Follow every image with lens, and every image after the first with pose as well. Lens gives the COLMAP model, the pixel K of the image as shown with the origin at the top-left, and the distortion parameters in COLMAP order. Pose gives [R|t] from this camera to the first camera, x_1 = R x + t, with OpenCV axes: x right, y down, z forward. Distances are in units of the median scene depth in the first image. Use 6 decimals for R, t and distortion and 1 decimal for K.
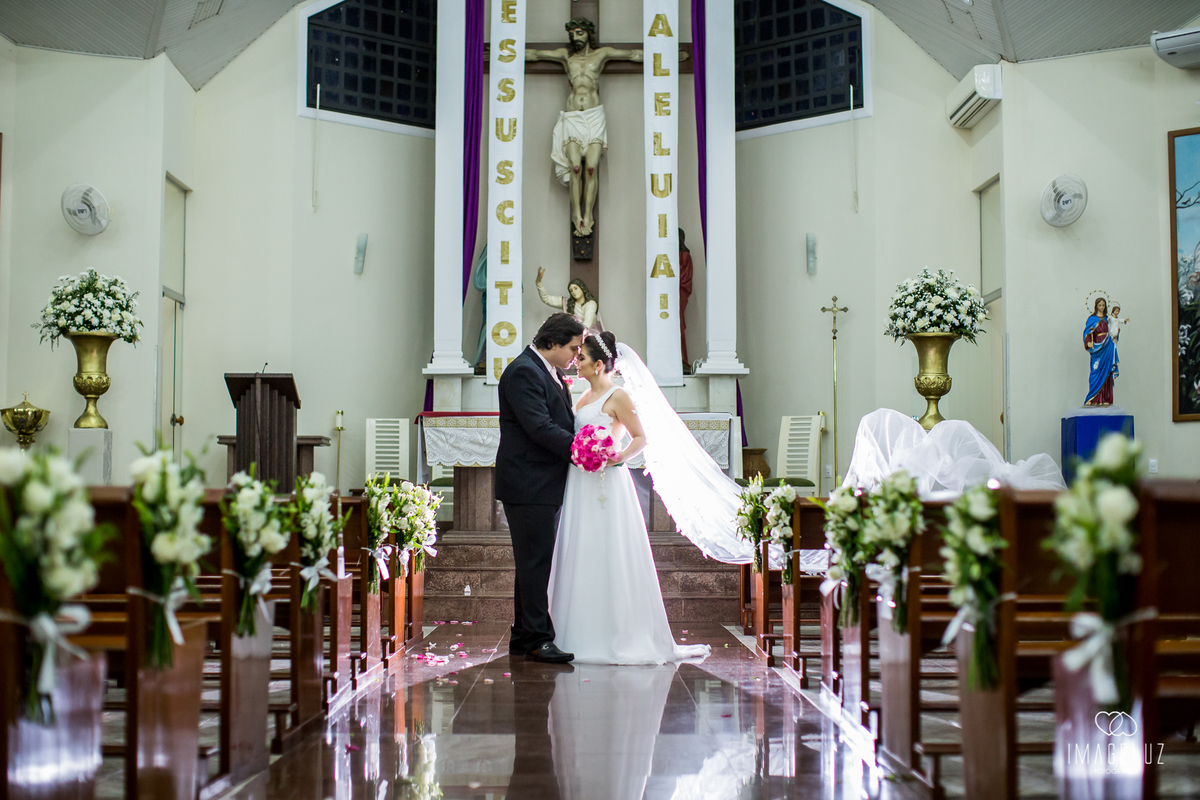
lens RADIAL K [[1772.8, 0, 600.0], [0, 1772.8, 400.0], [0, 0, 1]] dist [-0.163250, 0.218799]
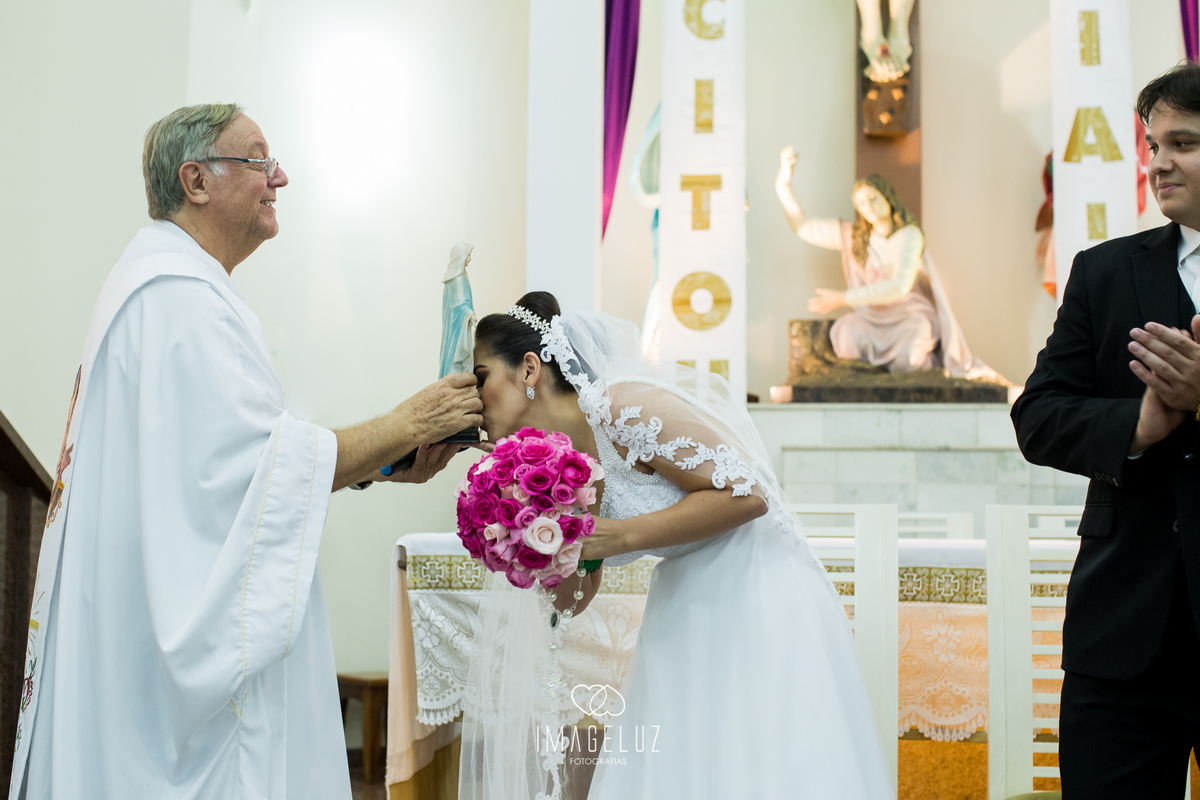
lens RADIAL K [[1851.1, 0, 552.0], [0, 1851.1, 396.9], [0, 0, 1]] dist [-0.194403, 0.486315]
pose [[0.989619, 0.002837, -0.143690, -0.026856], [-0.004644, 0.999914, -0.012238, -0.009946], [0.143643, 0.012778, 0.989547, 0.568885]]
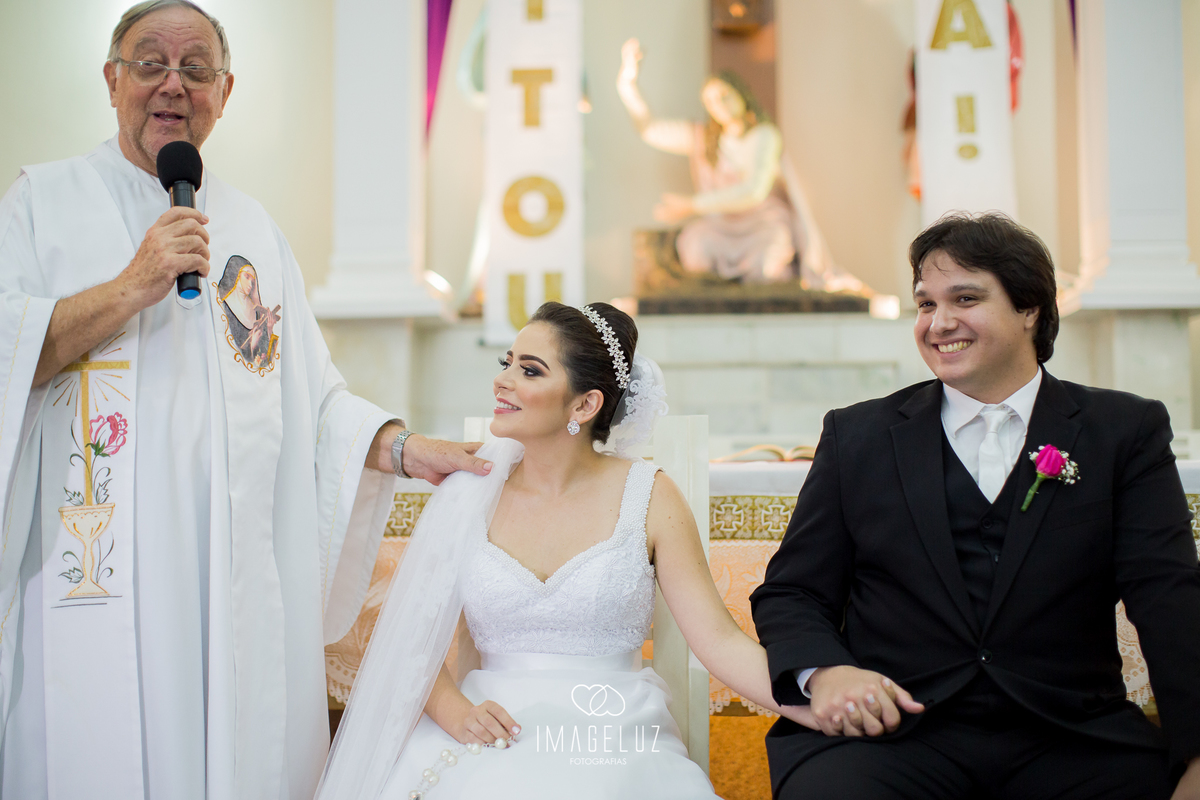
lens RADIAL K [[1740.7, 0, 600.0], [0, 1740.7, 400.0], [0, 0, 1]] dist [-0.122991, 0.018968]
pose [[0.997739, -0.007514, -0.066787, -0.016336], [0.008952, 0.999734, 0.021261, -0.004752], [0.066609, -0.021810, 0.997541, 0.633342]]
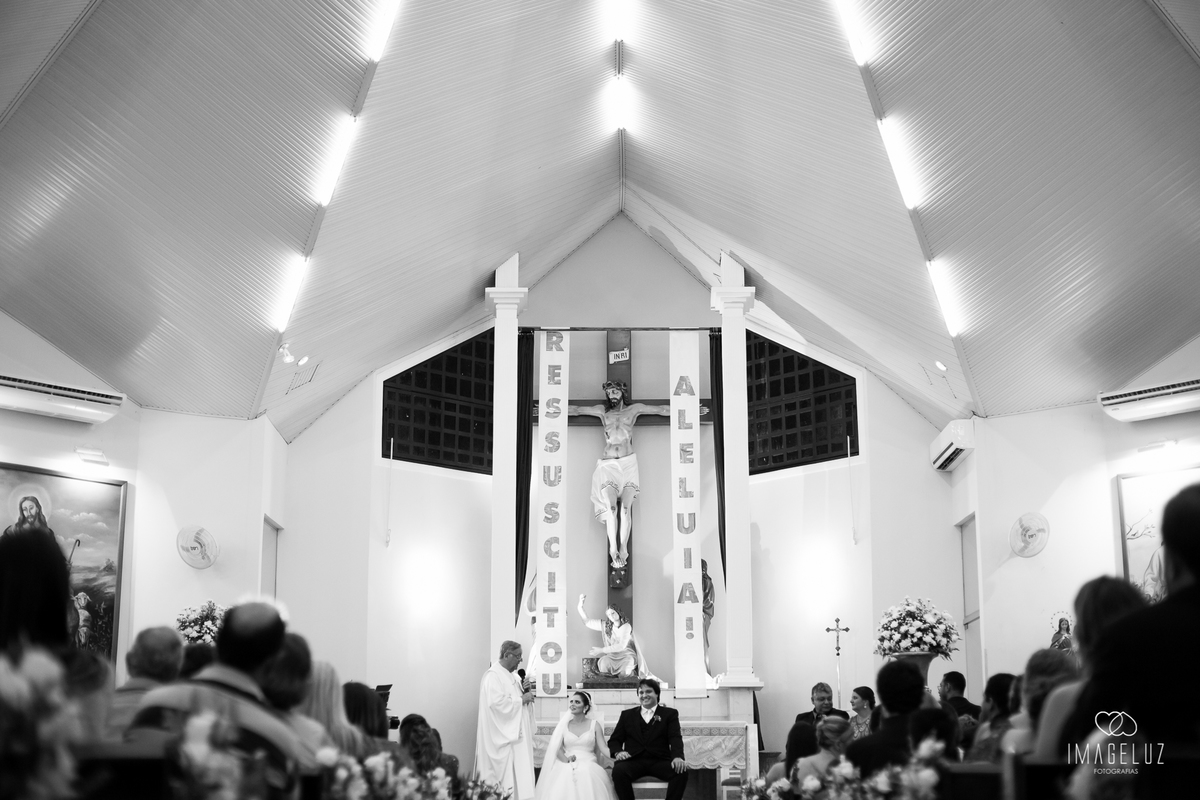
lens RADIAL K [[1772.8, 0, 600.0], [0, 1772.8, 400.0], [0, 0, 1]] dist [-0.163250, 0.218799]
pose [[0.999858, -0.006887, -0.015378, -0.003561], [0.004157, 0.985272, -0.170941, -0.002718], [0.016329, 0.170853, 0.985161, -0.160020]]
